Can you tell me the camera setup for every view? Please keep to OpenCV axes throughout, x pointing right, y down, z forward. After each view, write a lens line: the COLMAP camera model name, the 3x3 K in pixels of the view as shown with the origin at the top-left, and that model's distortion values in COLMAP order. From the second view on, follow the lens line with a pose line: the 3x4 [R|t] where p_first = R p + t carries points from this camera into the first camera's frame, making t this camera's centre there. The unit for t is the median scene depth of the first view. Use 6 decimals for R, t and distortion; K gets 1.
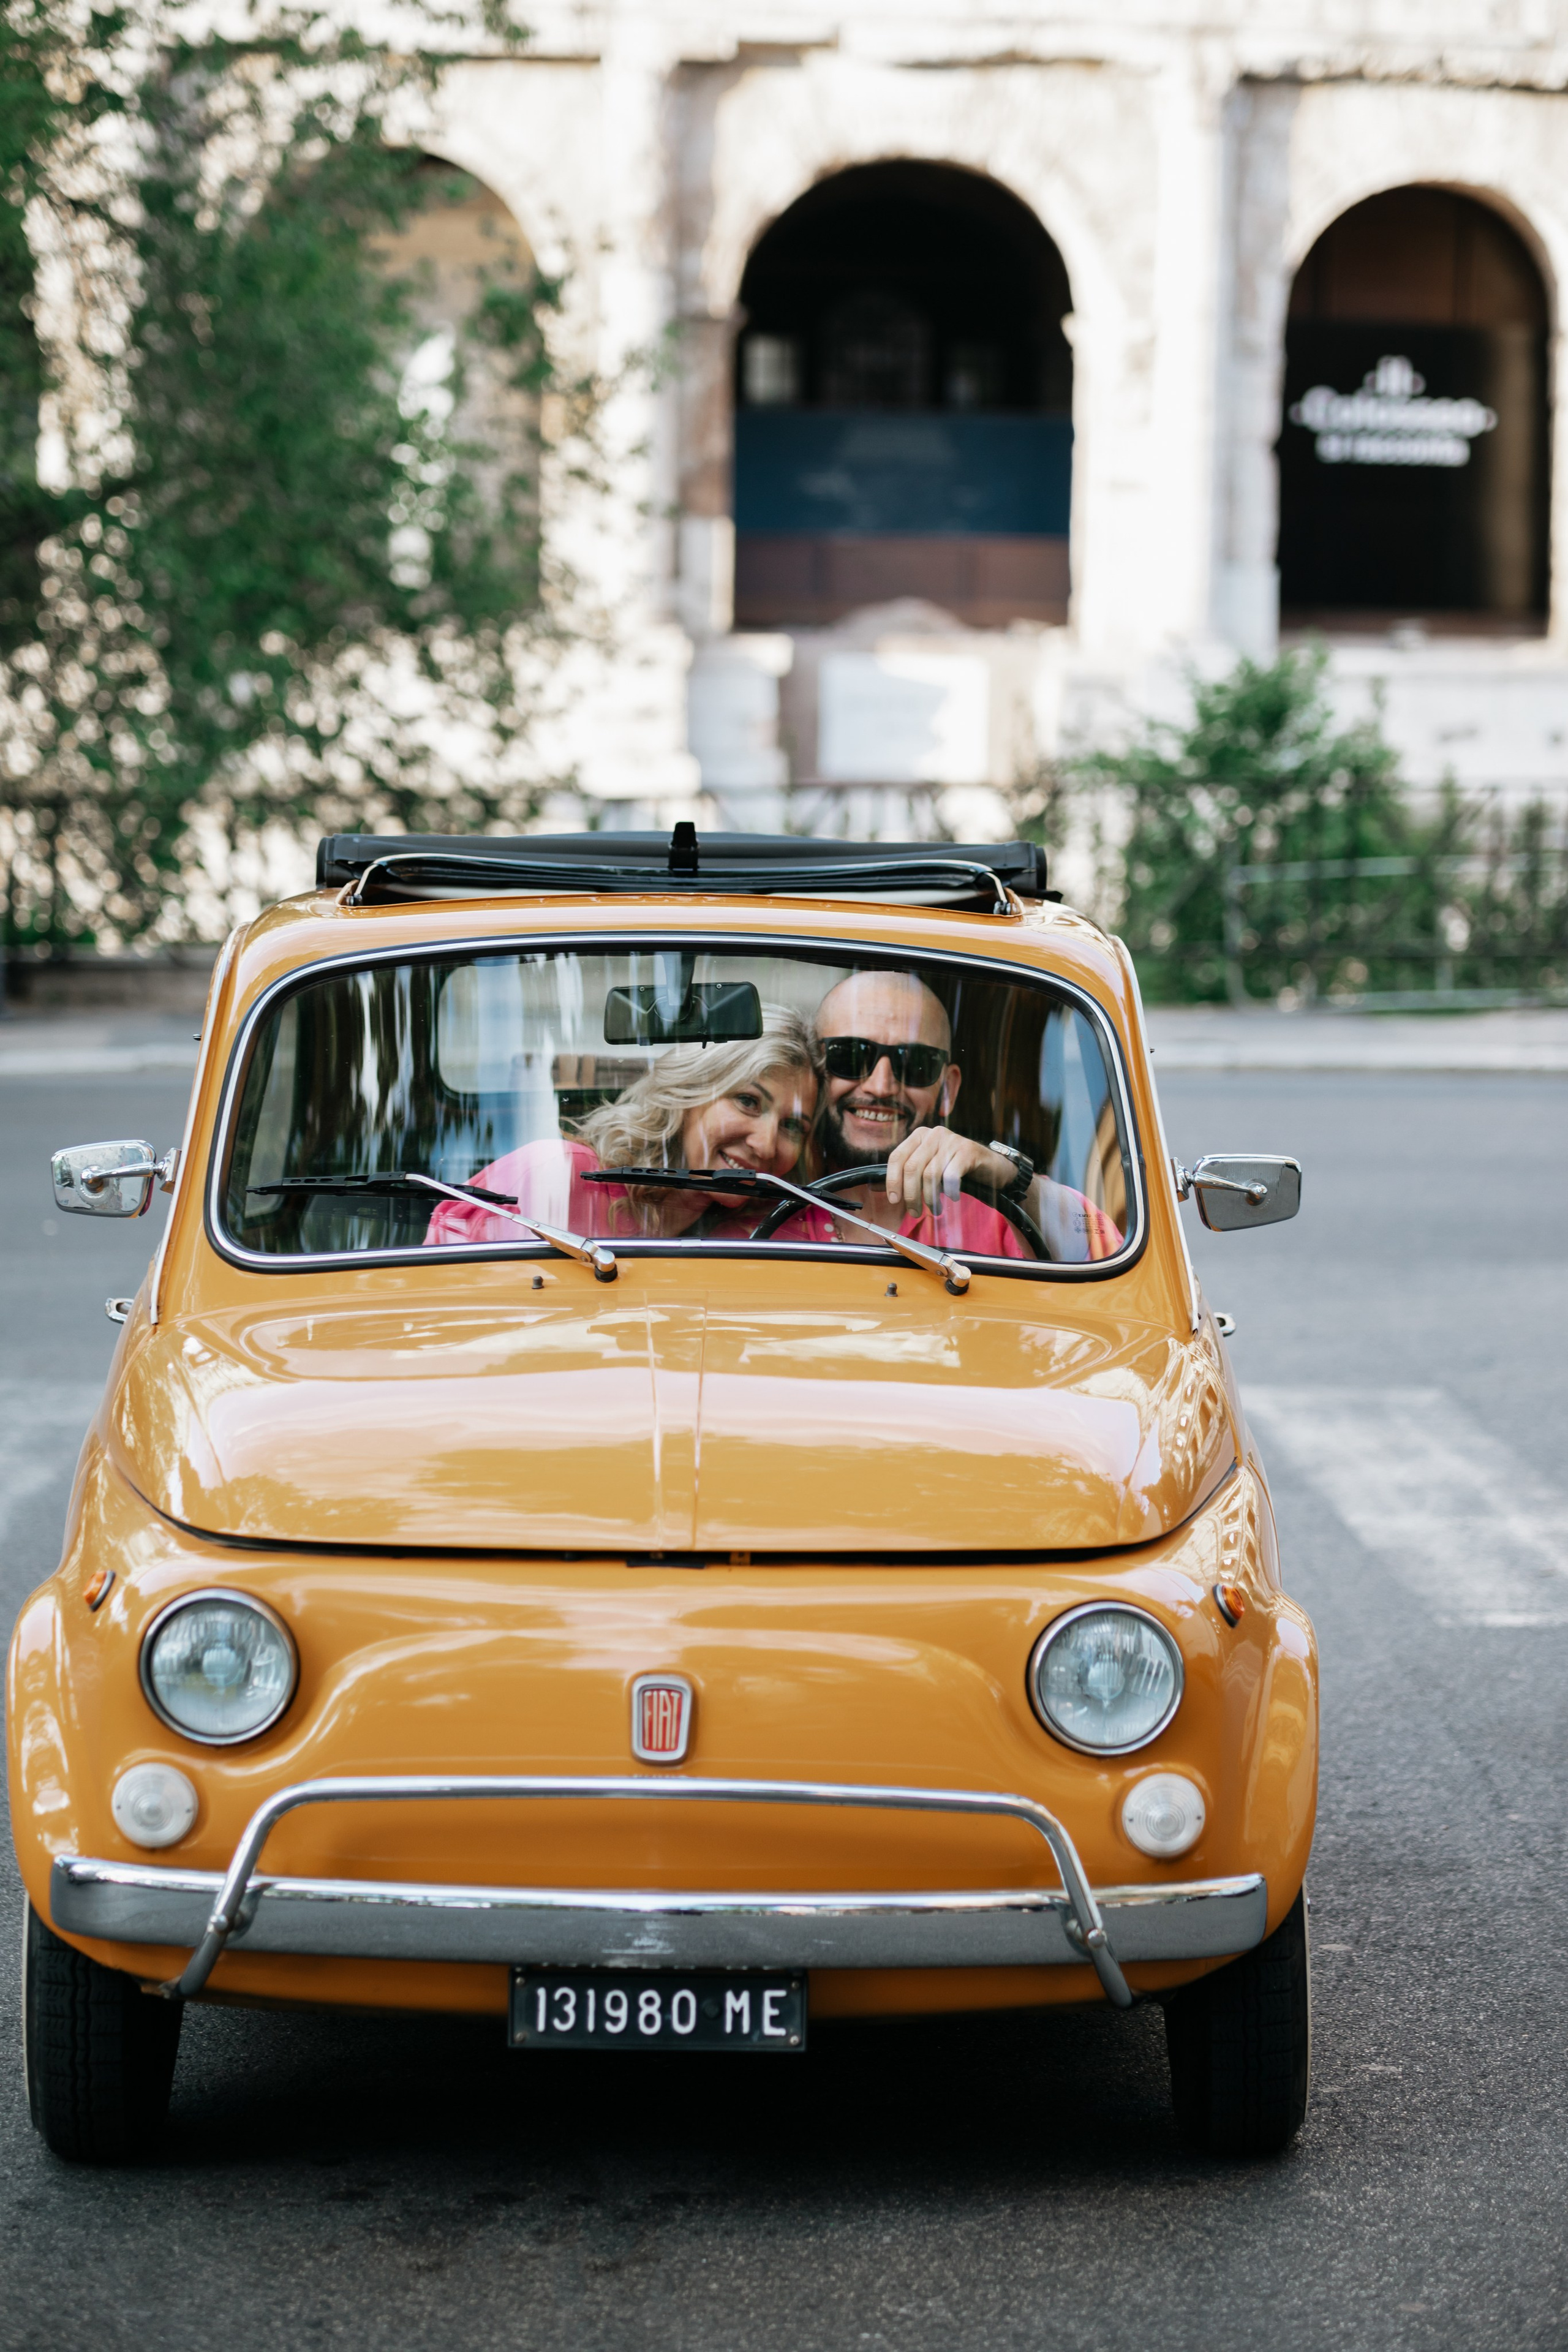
lens RADIAL K [[6277.3, 0, 1227.4], [0, 6277.3, 1623.9], [0, 0, 1]] dist [-0.096518, -0.026766]
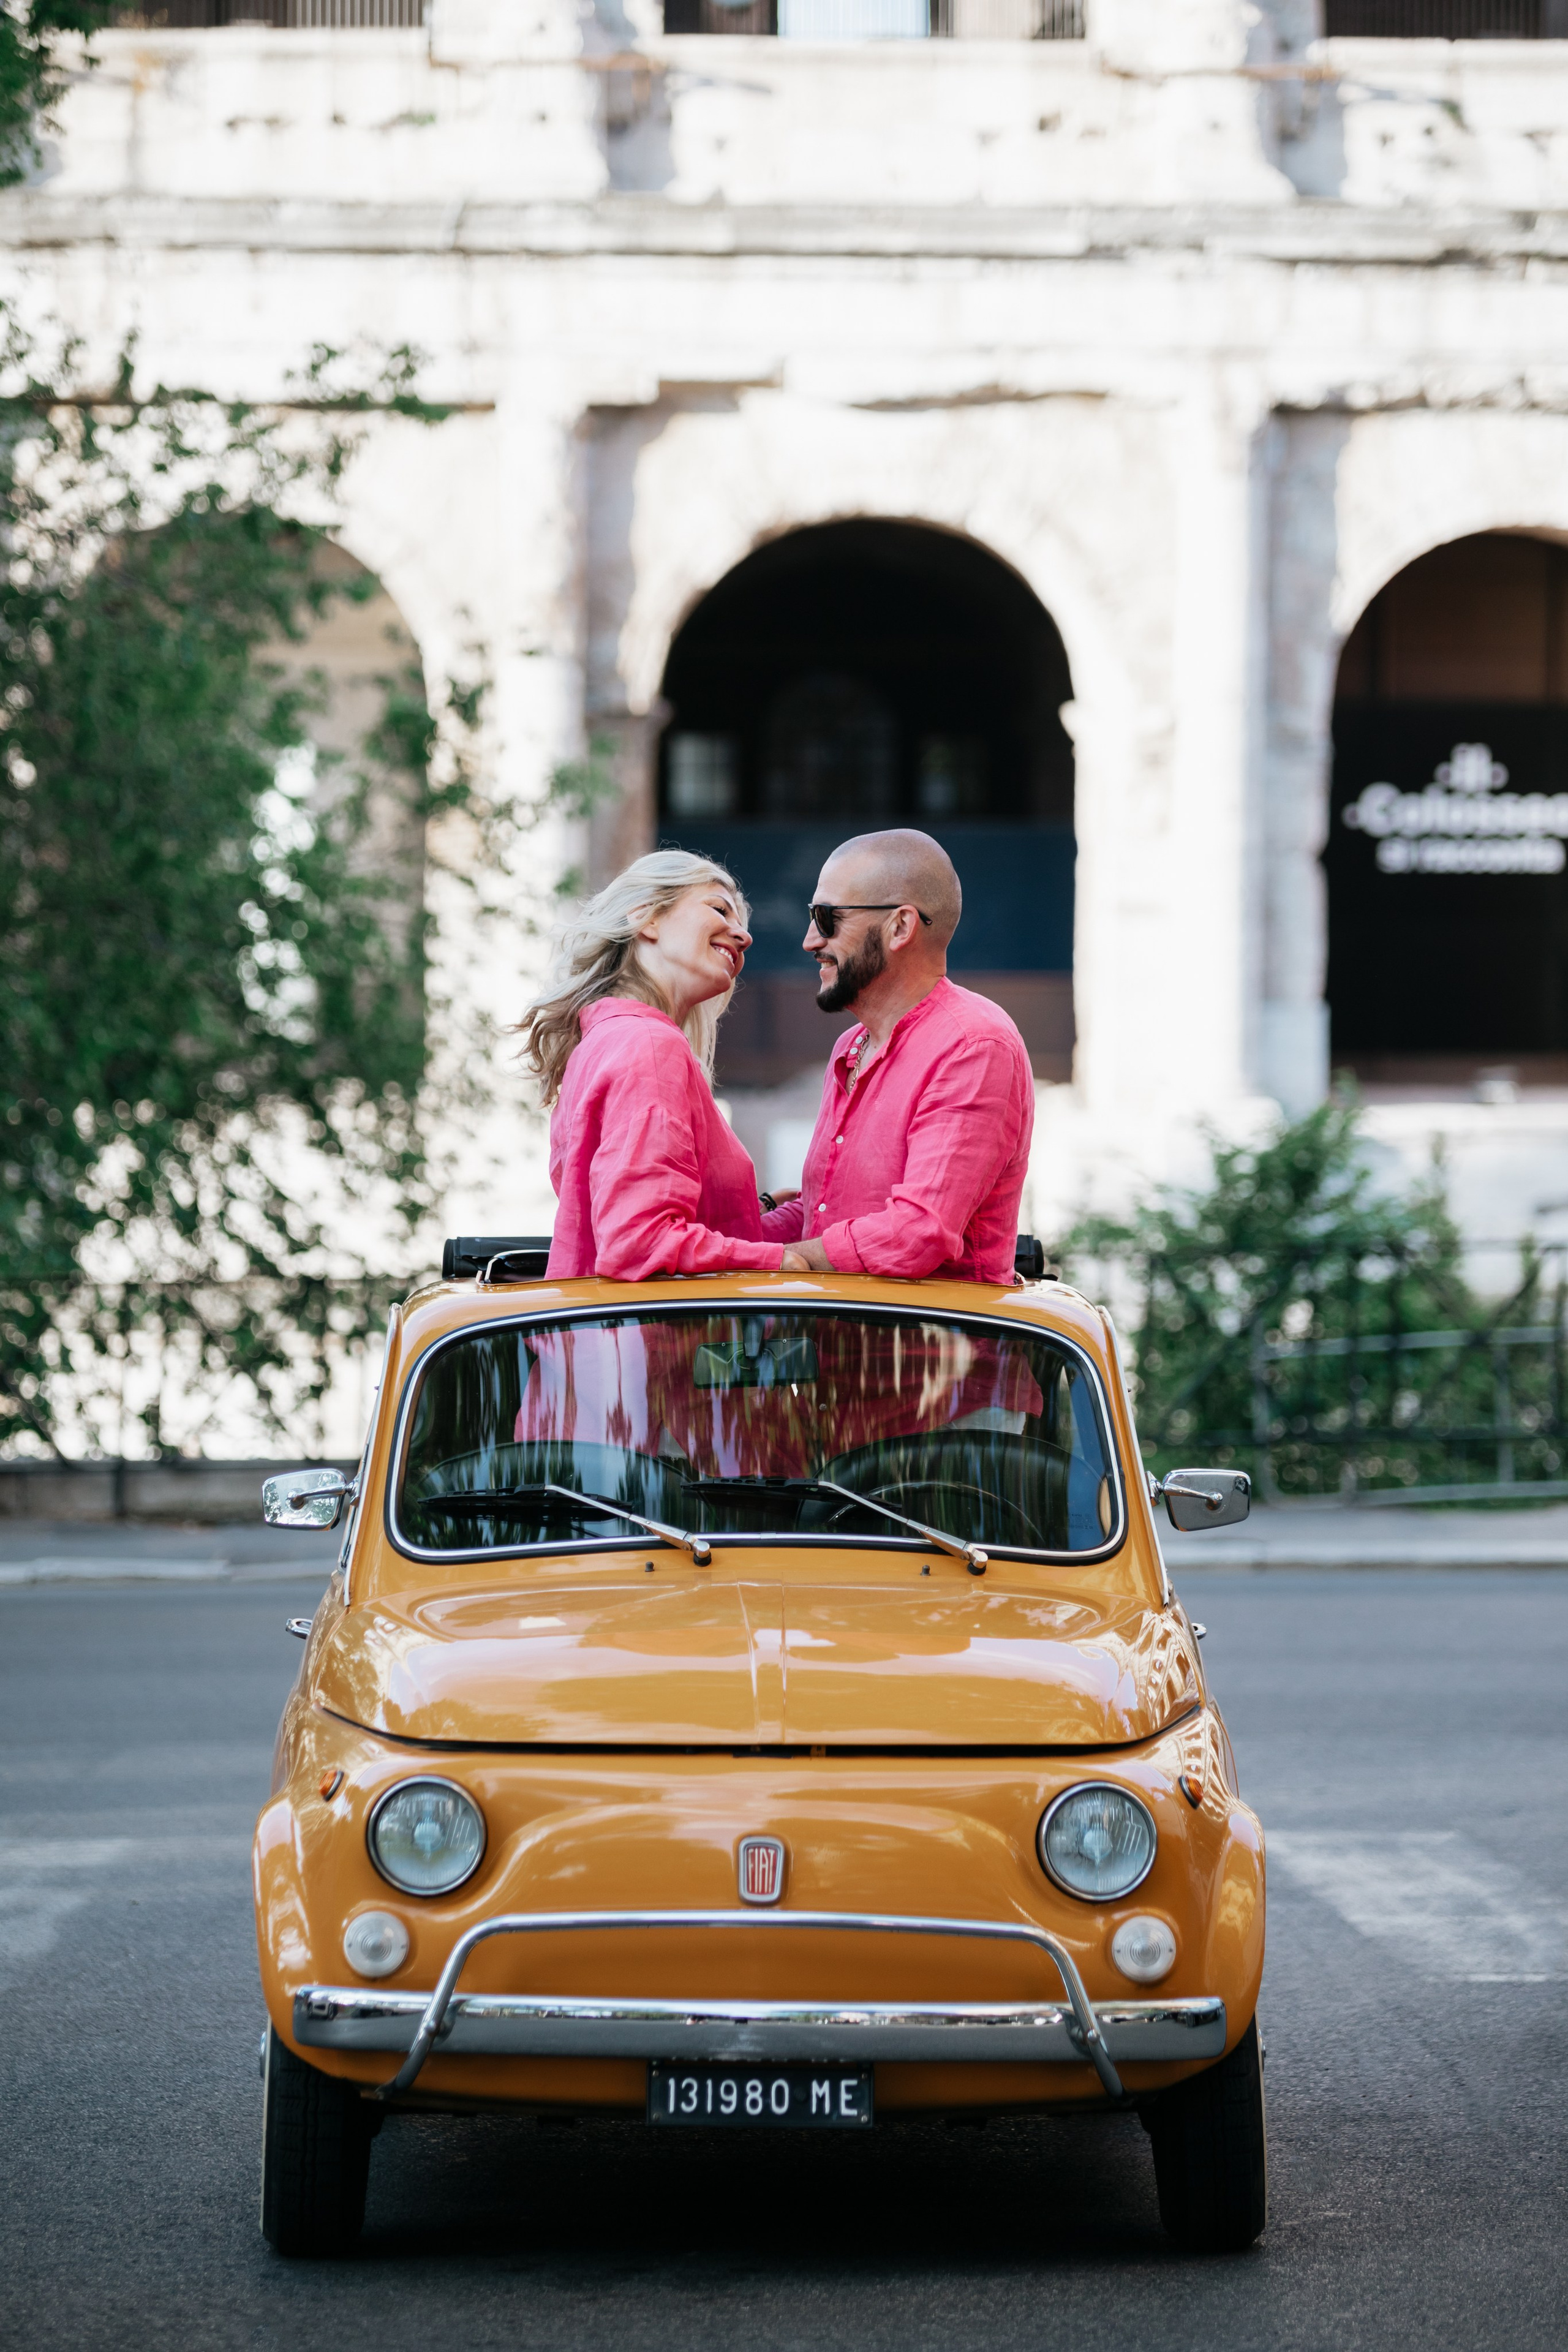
lens RADIAL K [[8514.7, 0, 719.1], [0, 8514.7, 1054.3], [0, 0, 1]] dist [0.335639, 4.770990]
pose [[0.997602, -0.018469, -0.066705, 0.016477], [0.007456, 0.986808, -0.161722, 0.092391], [0.068812, 0.160837, 0.984579, -0.543724]]
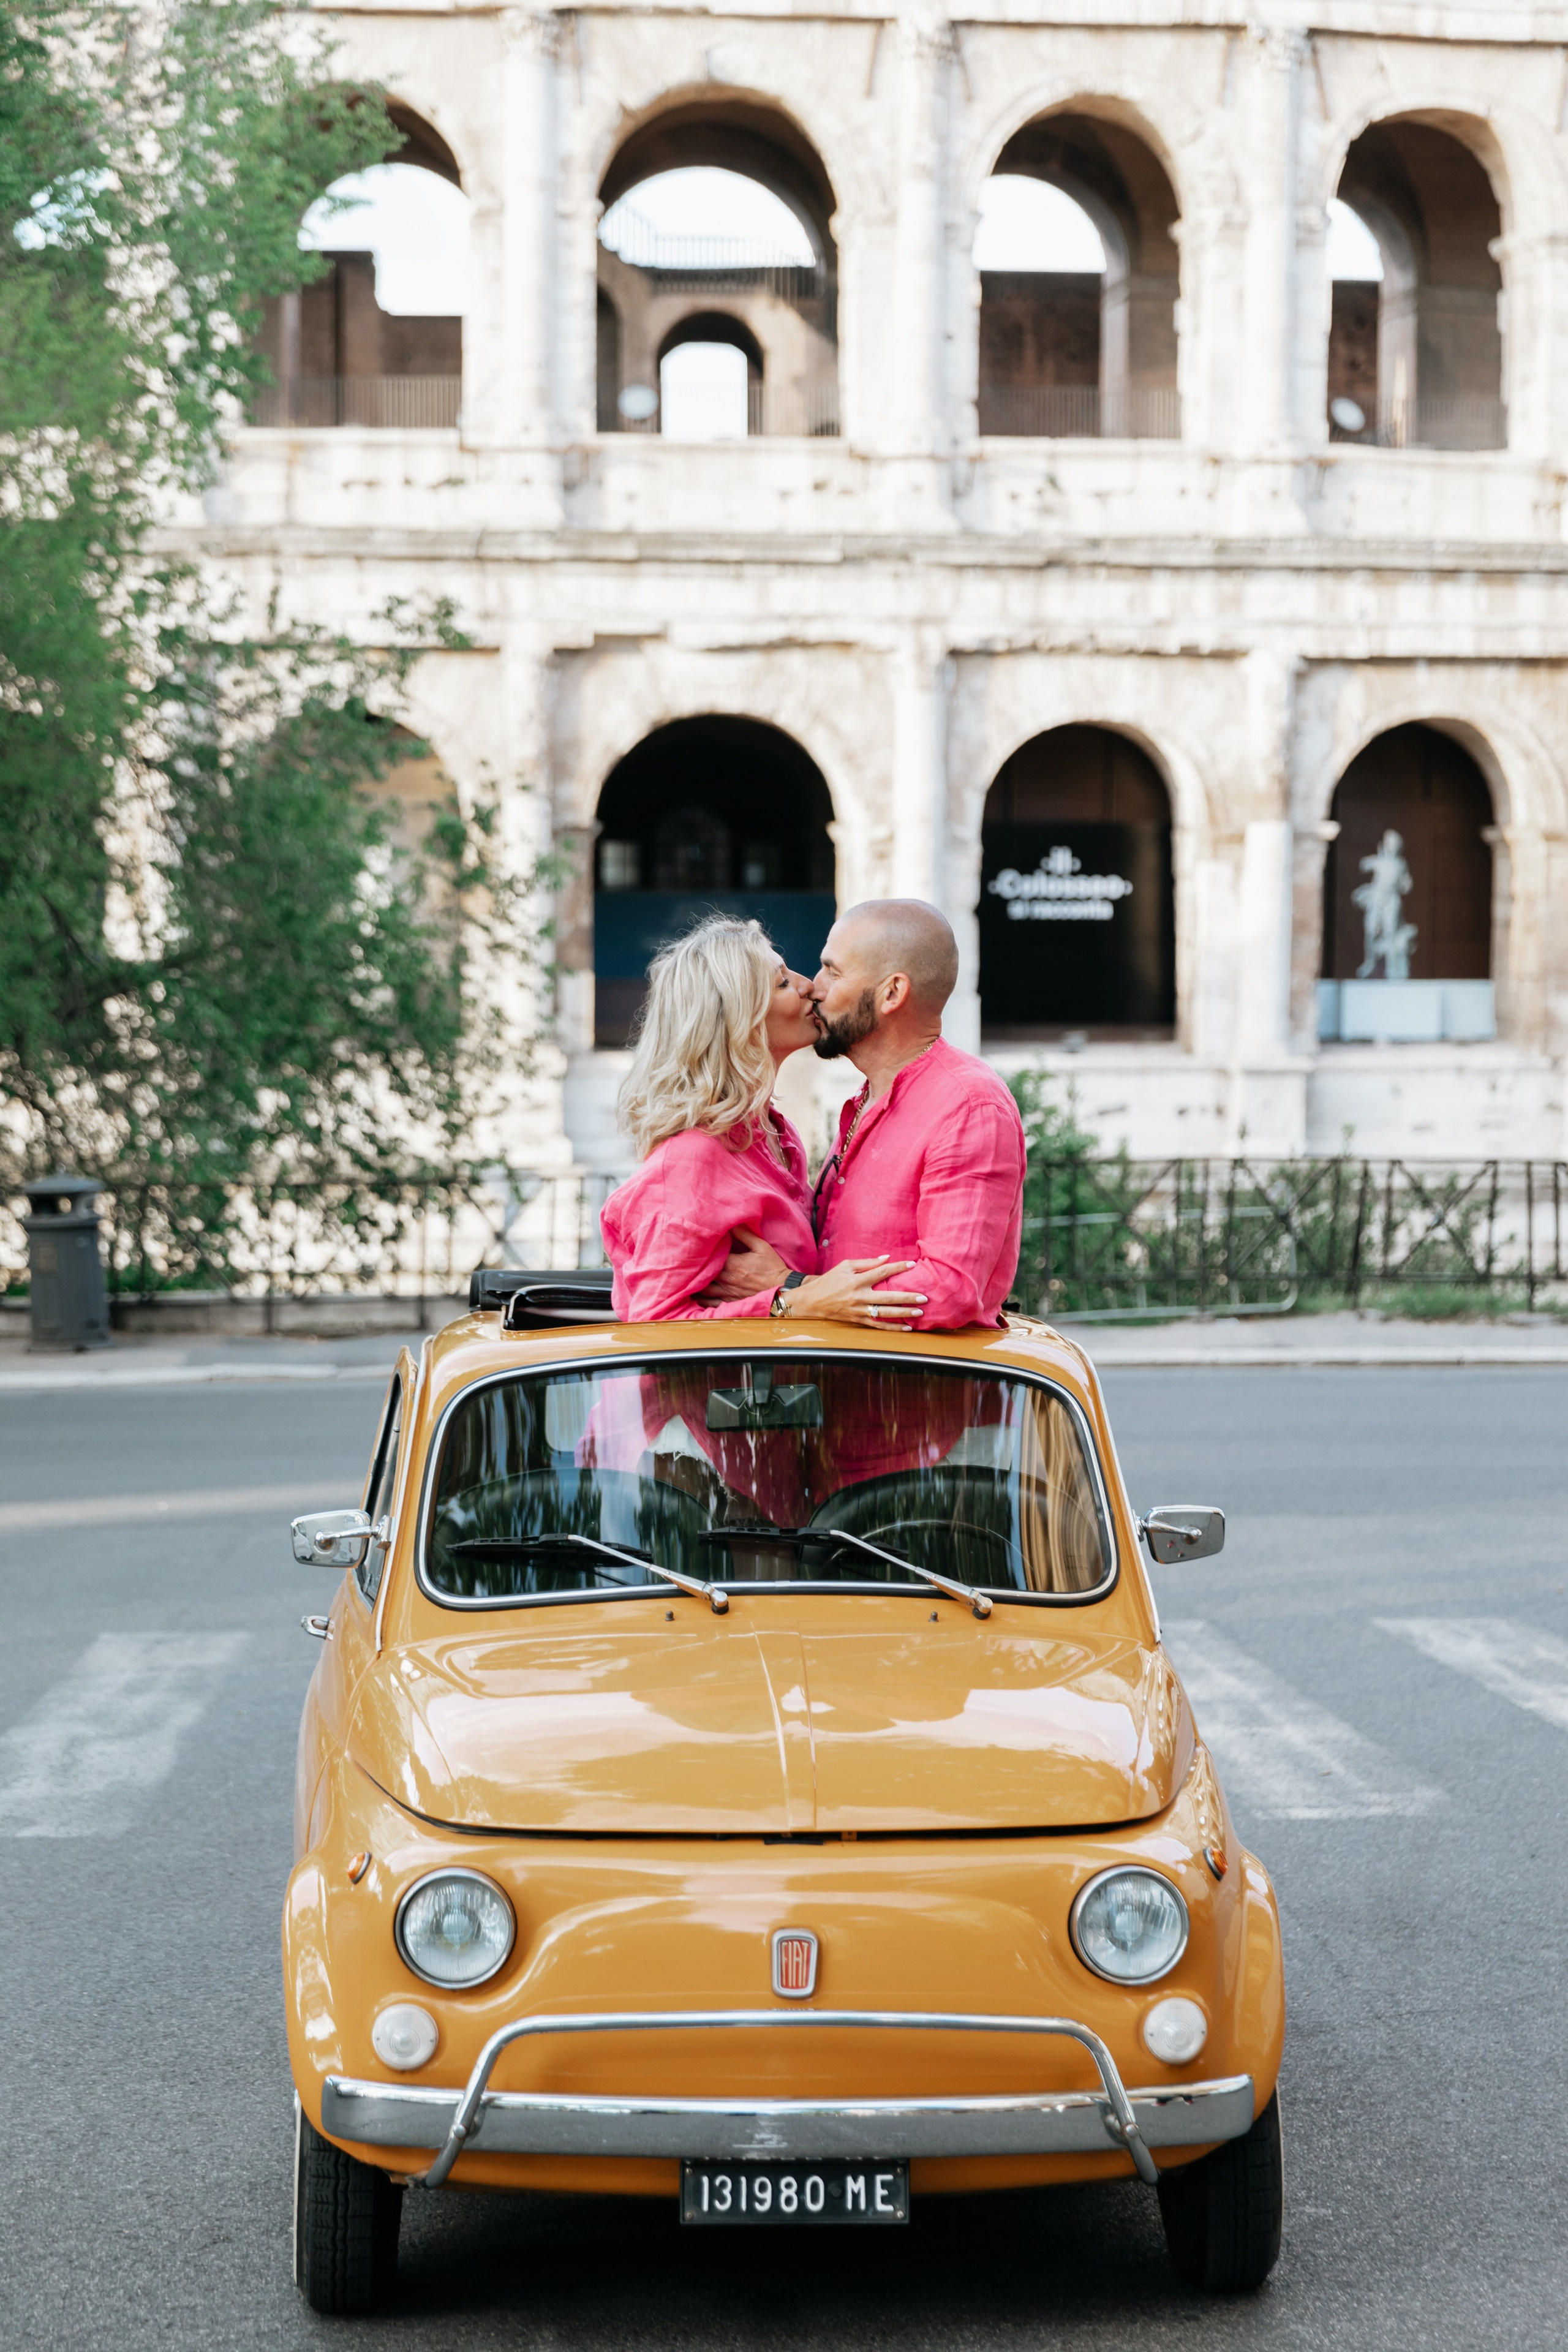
lens RADIAL K [[4460.7, 0, 784.0], [0, 4460.7, 1176.0], [0, 0, 1]] dist [0.142990, -0.017765]
pose [[0.999351, -0.019566, -0.030254, -0.041168], [0.015641, 0.992042, -0.124930, -0.020947], [0.032458, 0.124376, 0.991704, 0.035209]]
